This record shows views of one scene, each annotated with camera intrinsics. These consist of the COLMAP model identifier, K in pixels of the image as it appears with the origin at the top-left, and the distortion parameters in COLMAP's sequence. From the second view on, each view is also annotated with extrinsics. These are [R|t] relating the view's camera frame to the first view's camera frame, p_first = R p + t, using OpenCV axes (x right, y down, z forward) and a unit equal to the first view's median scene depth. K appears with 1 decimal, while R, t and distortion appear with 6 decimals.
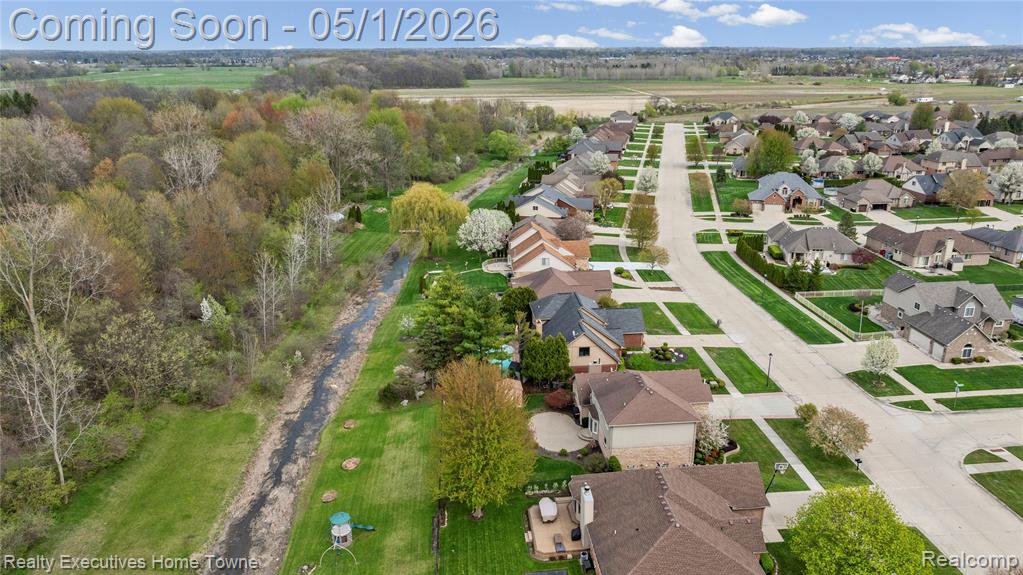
lens RADIAL K [[735.4, 0, 516.7], [0, 735.4, 287.2], [0, 0, 1]] dist [-0.023183, 0.003795]
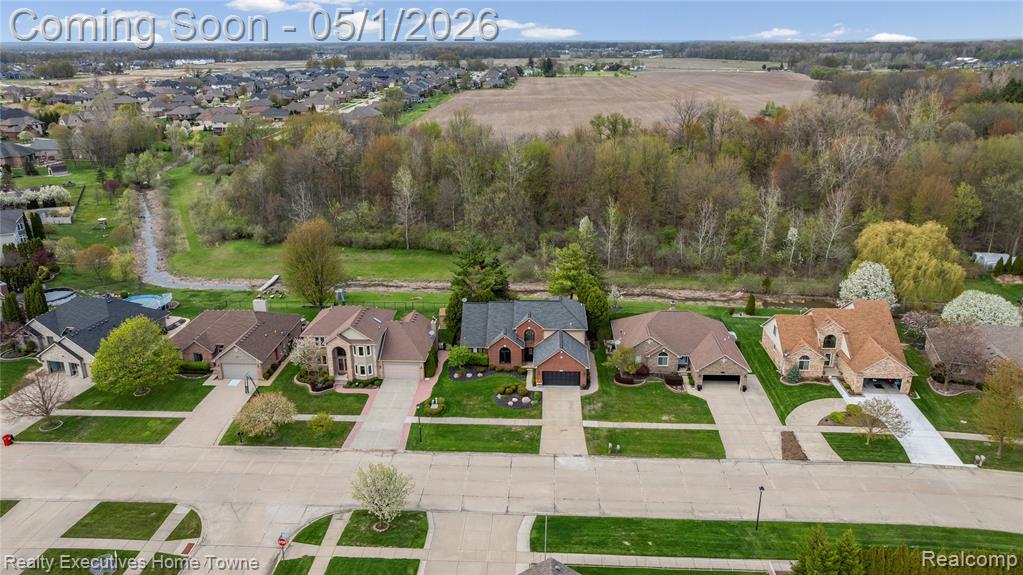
lens RADIAL K [[735.4, 0, 516.7], [0, 735.4, 287.2], [0, 0, 1]] dist [-0.023183, 0.003795]
pose [[-0.155793, 0.347823, -0.924526, 1.125935], [-0.288681, 0.879060, 0.379364, -0.413720], [0.944665, 0.325996, -0.036541, 1.141843]]
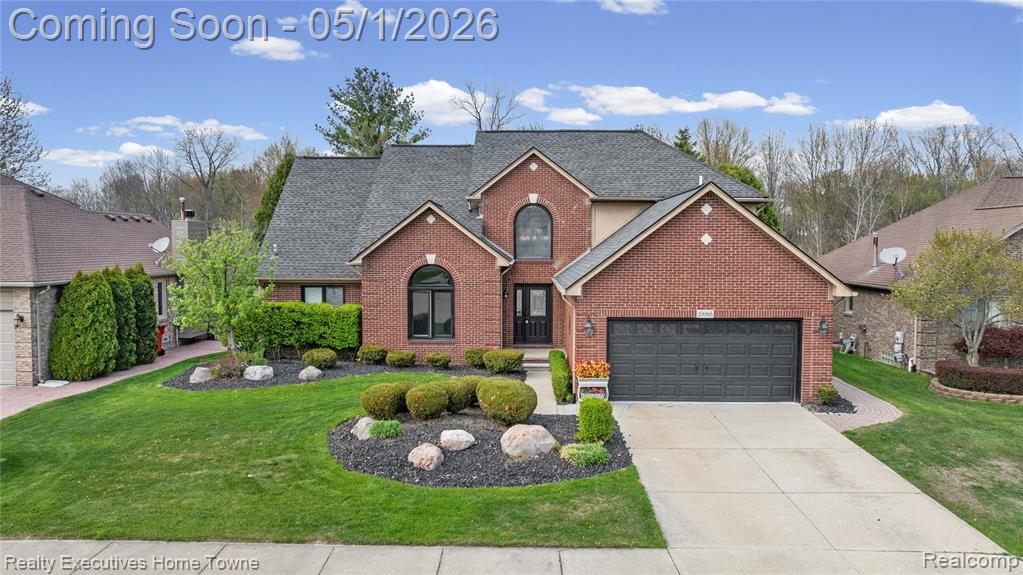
lens RADIAL K [[735.4, 0, 516.7], [0, 735.4, 287.2], [0, 0, 1]] dist [-0.023183, 0.003795]
pose [[-0.139173, 0.073864, -0.987509, 0.411509], [-0.298530, 0.947692, 0.112959, 0.045207], [0.944199, 0.310522, -0.109842, 1.172085]]
